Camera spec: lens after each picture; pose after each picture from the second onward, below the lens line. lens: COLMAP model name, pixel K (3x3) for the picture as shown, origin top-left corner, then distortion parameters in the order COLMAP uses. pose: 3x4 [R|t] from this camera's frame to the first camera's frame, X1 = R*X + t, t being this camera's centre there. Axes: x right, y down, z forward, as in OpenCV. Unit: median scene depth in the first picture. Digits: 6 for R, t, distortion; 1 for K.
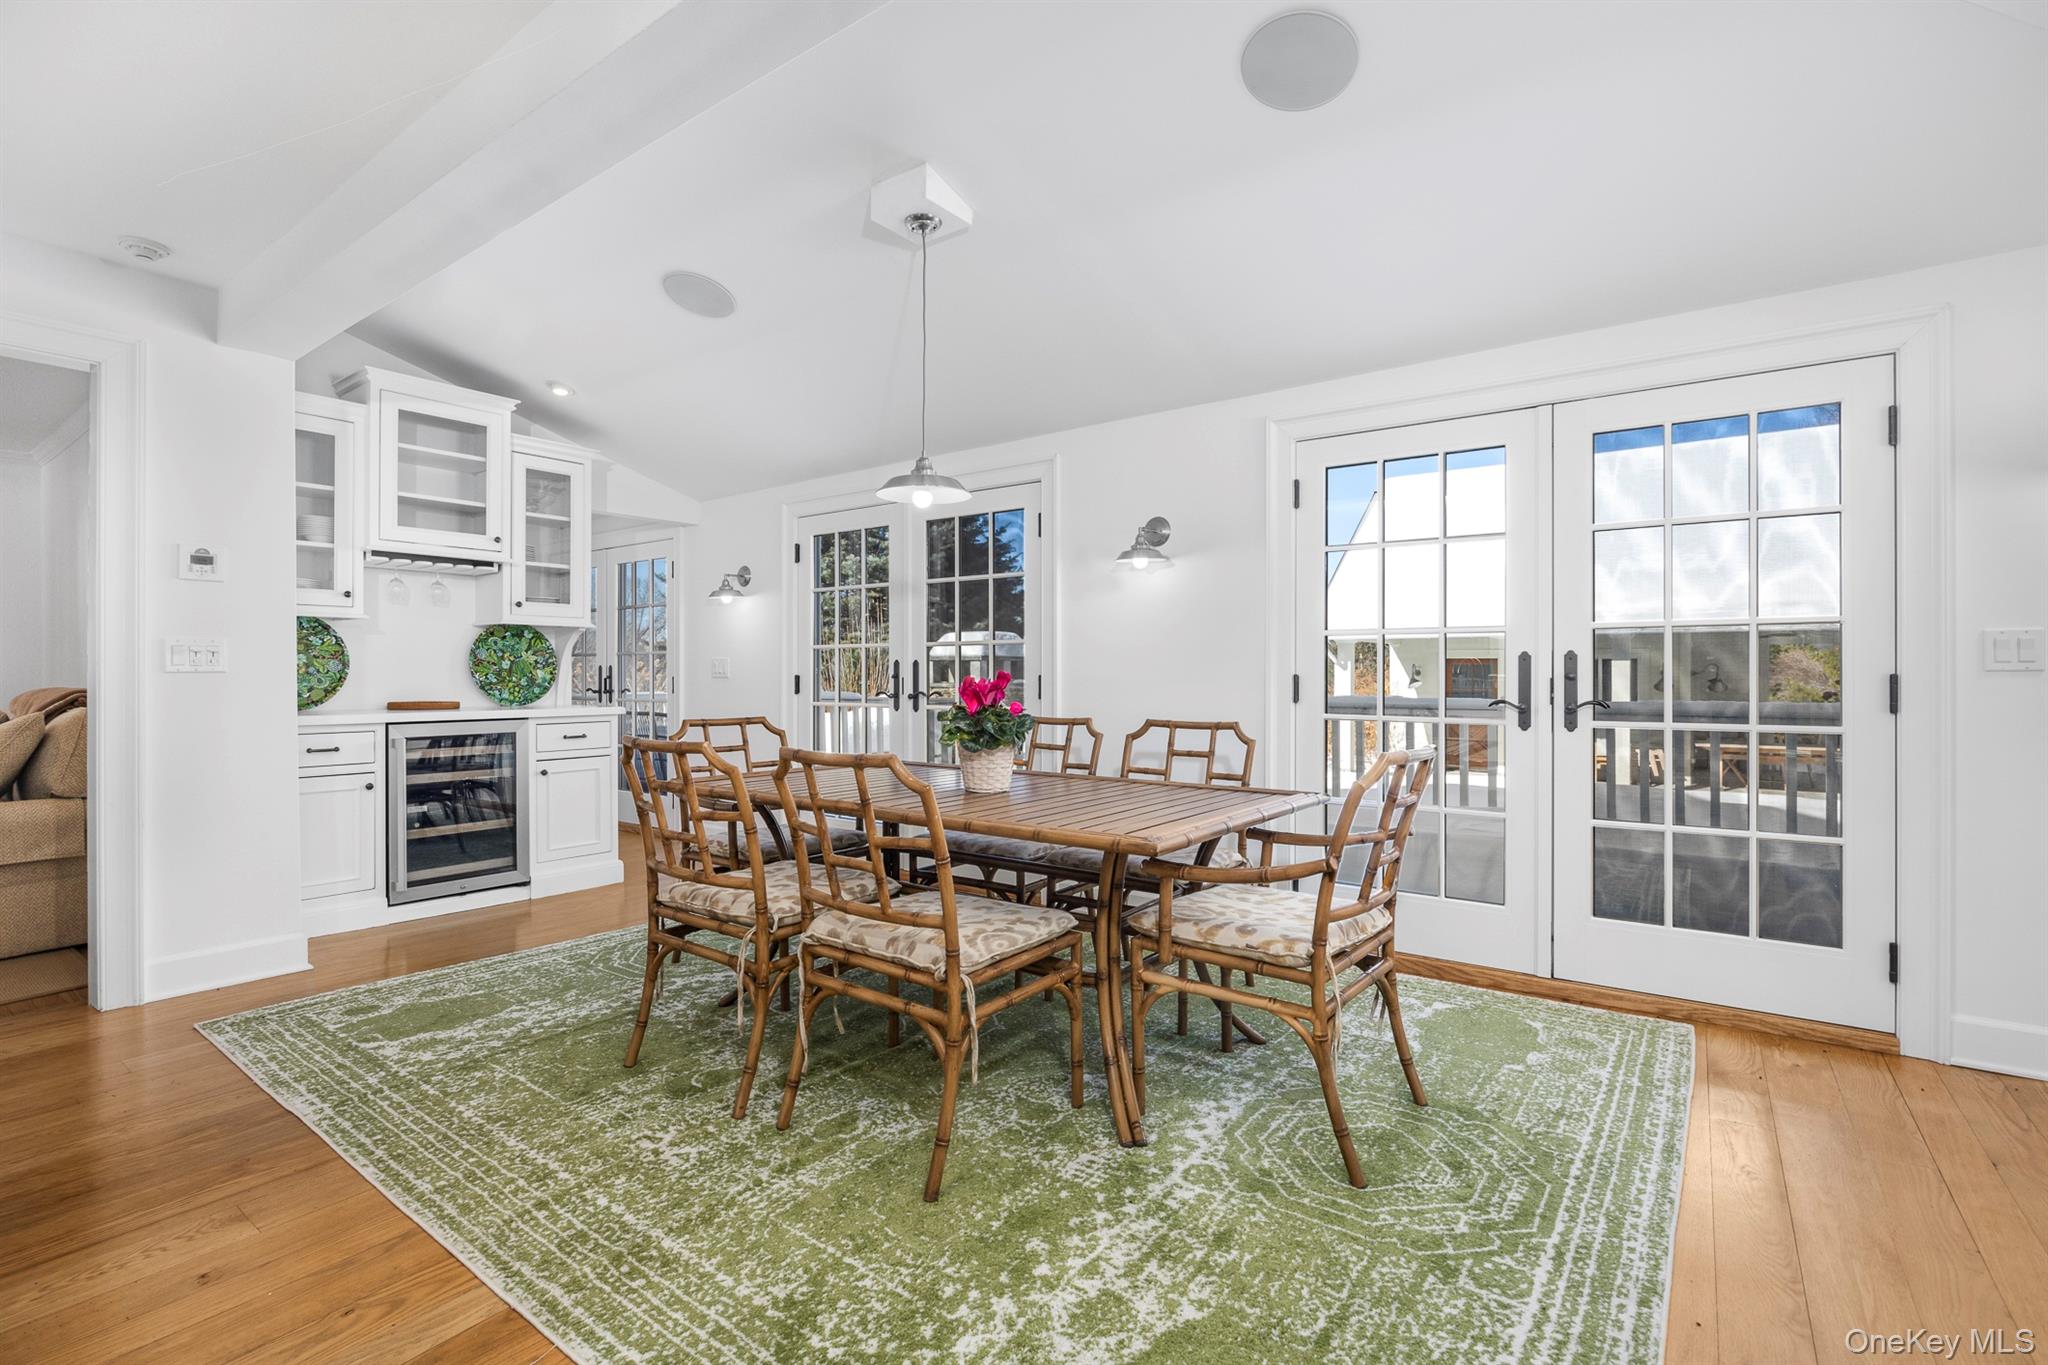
lens RADIAL K [[924.2, 0, 1020.0], [0, 924.2, 677.0], [0, 0, 1]] dist [0.000089, 0.000654]
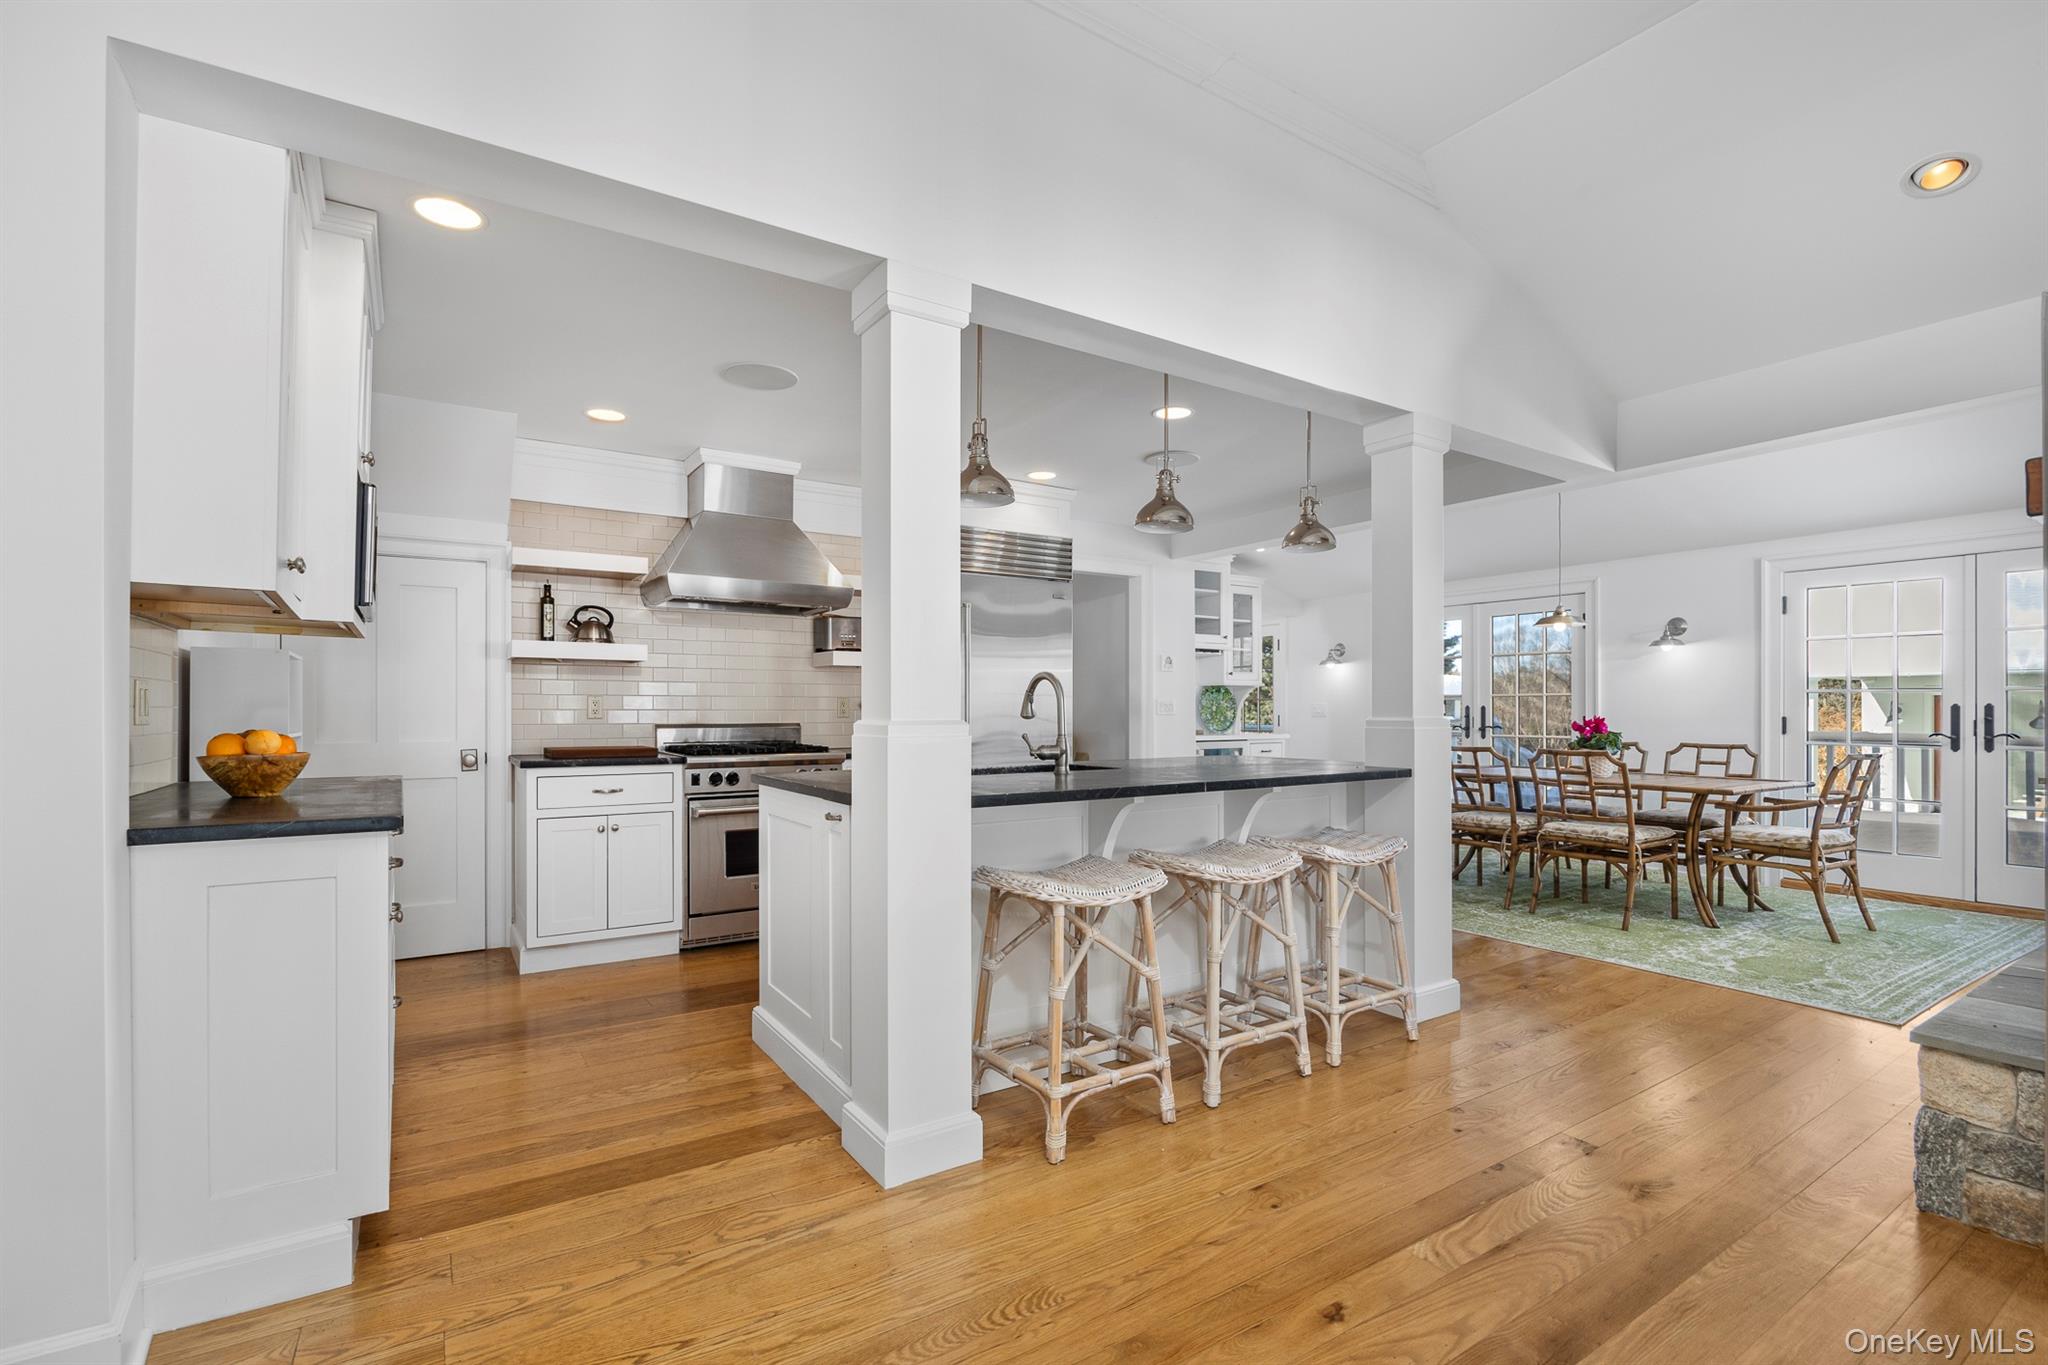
lens RADIAL K [[924.2, 0, 1051.5], [0, 924.2, 714.0], [0, 0, 1]] dist [0.000089, 0.000654]
pose [[0.943312, 0.002317, -0.331899, -0.395620], [-0.001566, 0.999996, 0.002531, -0.010209], [0.331904, -0.001867, 0.943311, -1.007250]]
